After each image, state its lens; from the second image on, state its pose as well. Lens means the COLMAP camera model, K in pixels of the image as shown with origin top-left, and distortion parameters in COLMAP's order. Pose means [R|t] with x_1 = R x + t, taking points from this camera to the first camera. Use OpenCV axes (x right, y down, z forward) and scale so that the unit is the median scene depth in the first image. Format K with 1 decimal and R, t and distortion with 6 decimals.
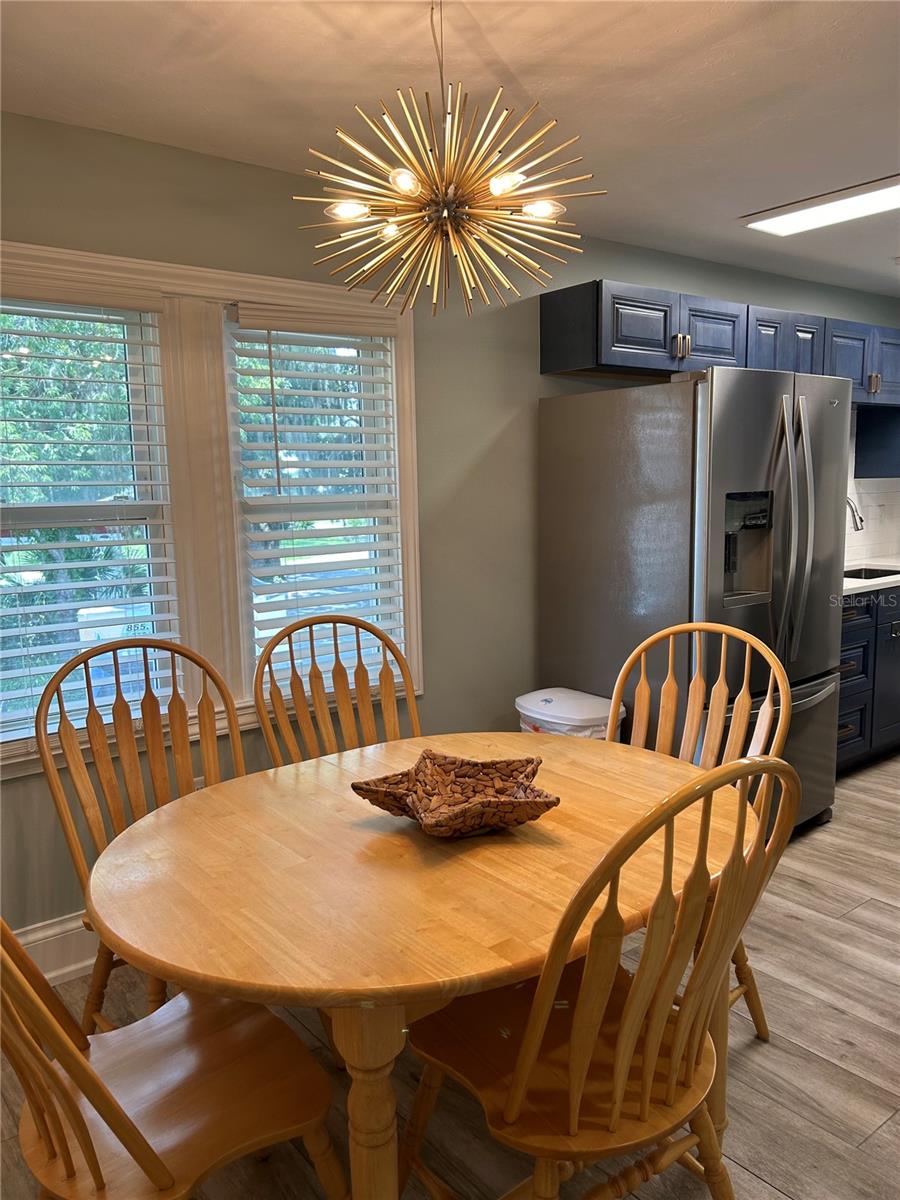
lens RADIAL K [[902.4, 0, 449.1], [0, 902.4, 597.1], [0, 0, 1]] dist [0.054847, -0.063134]
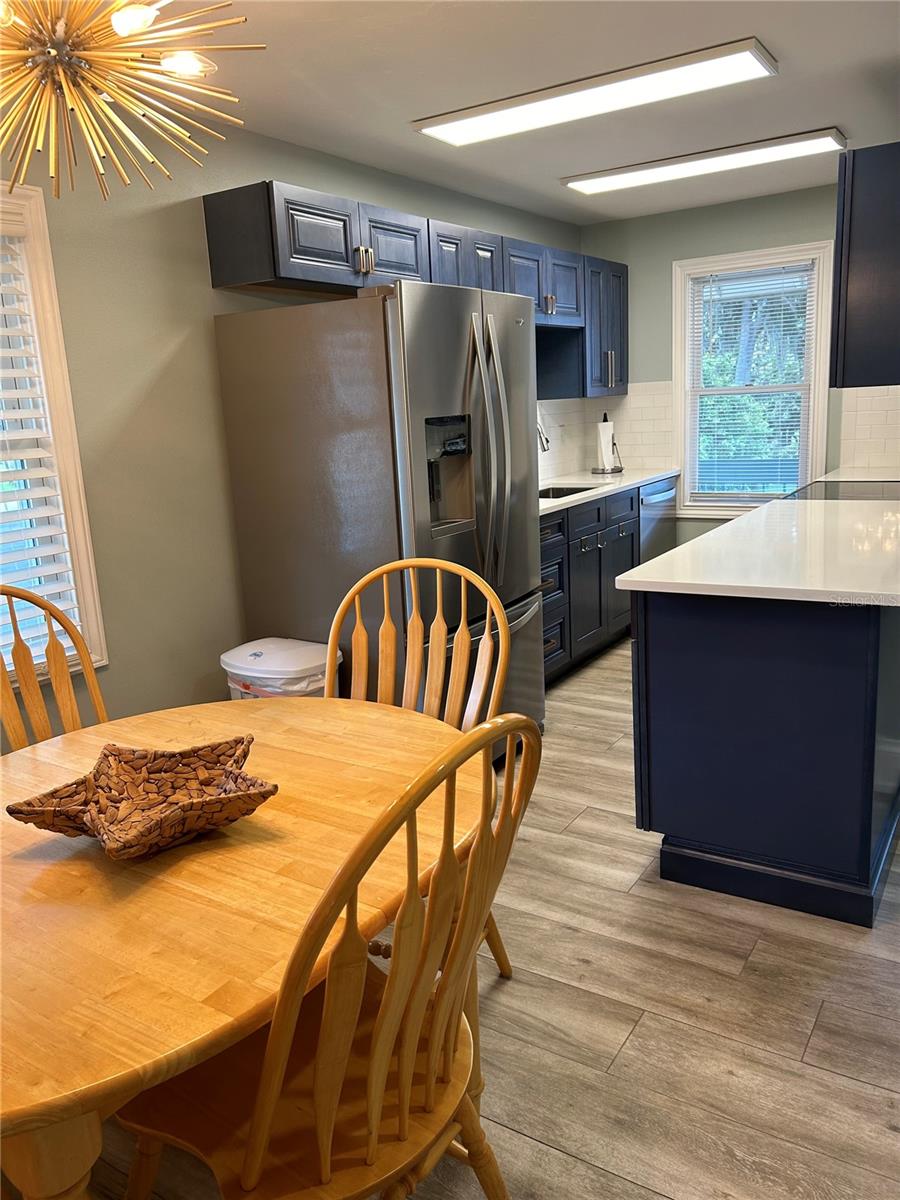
lens RADIAL K [[902.4, 0, 461.0], [0, 902.4, 606.4], [0, 0, 1]] dist [0.054847, -0.063134]
pose [[0.940985, -0.100366, 0.323224, 0.017811], [0.072293, 0.992582, 0.097749, -0.010429], [-0.330637, -0.068614, 0.941260, 0.104450]]
